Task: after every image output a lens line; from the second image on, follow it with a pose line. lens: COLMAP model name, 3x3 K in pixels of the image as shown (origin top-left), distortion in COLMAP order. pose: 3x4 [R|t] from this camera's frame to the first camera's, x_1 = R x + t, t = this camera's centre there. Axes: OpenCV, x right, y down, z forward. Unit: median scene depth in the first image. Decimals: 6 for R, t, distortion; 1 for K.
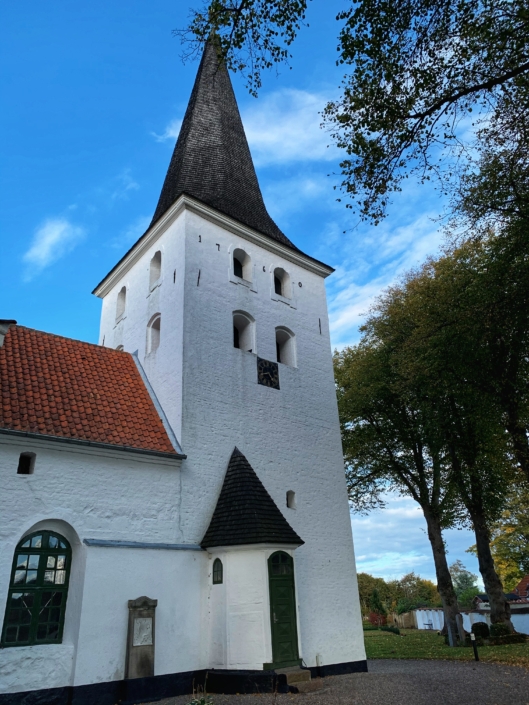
lens RADIAL K [[527.7, 0, 264.5], [0, 527.7, 352.5], [0, 0, 1]] dist [-0.004621, -0.000912]
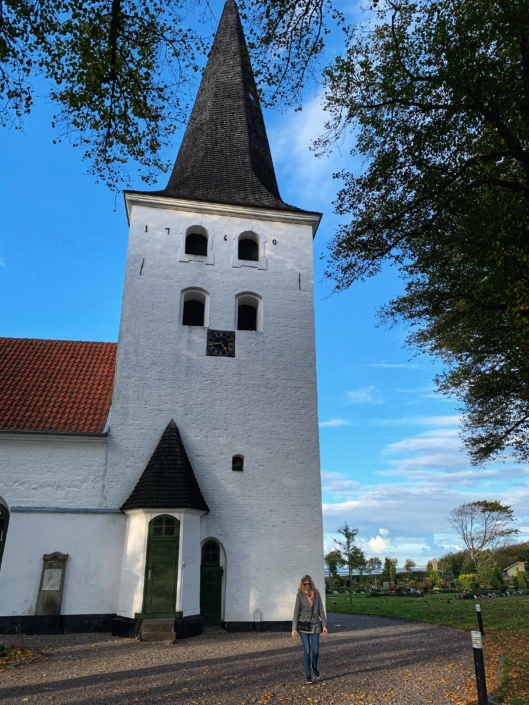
lens RADIAL K [[536.1, 0, 264.5], [0, 536.1, 352.5], [0, 0, 1]] dist [0.006548, 0.002144]
pose [[0.873267, -0.137864, -0.467331, 0.732233], [0.180165, 0.982522, 0.046815, 0.030790], [0.452709, -0.125079, 0.882842, 0.149555]]
